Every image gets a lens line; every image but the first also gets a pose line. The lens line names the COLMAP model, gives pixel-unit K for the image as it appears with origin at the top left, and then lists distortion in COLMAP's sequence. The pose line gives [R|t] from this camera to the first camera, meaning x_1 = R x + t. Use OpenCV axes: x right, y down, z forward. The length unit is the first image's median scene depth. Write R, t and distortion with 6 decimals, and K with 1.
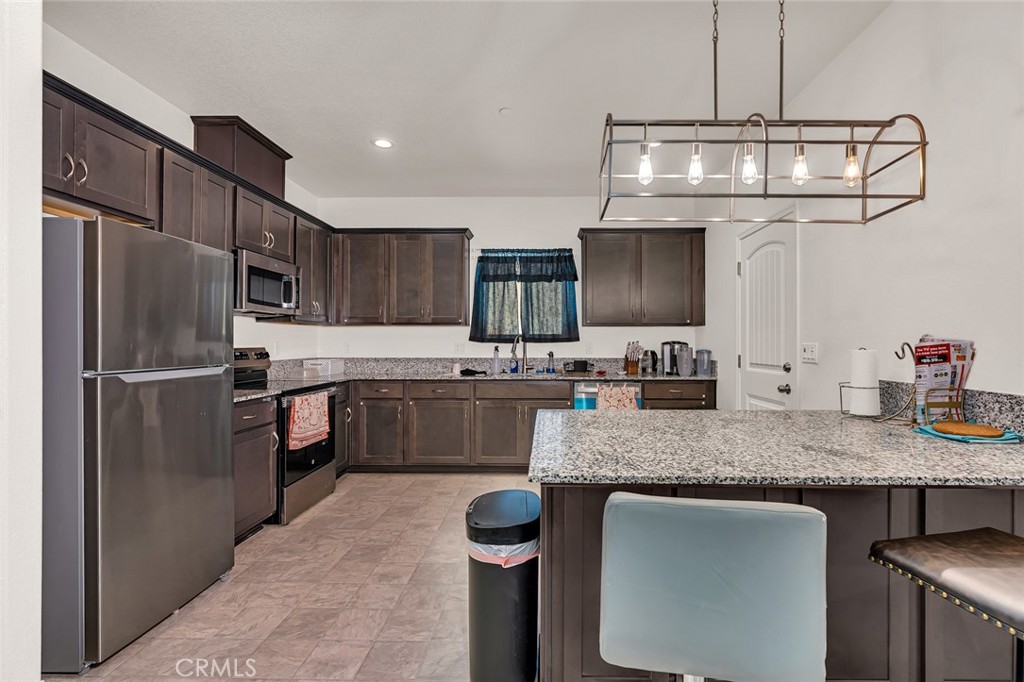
lens RADIAL K [[467.4, 0, 556.2], [0, 467.4, 340.0], [0, 0, 1]] dist [-0.010863, 0.004142]
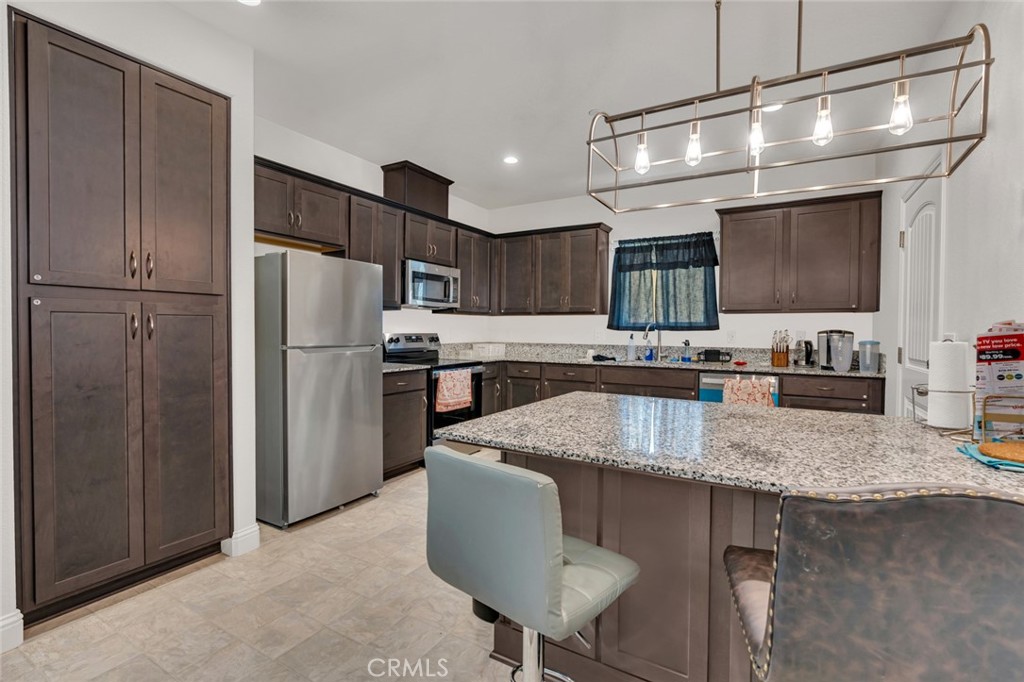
lens RADIAL K [[467.4, 0, 540.5], [0, 467.4, 337.0], [0, 0, 1]] dist [-0.010863, 0.004142]
pose [[0.873349, 0.012460, -0.486935, 0.216292], [-0.003053, 0.999793, 0.020107, -0.000079], [0.487085, -0.016074, 0.873207, 0.002686]]
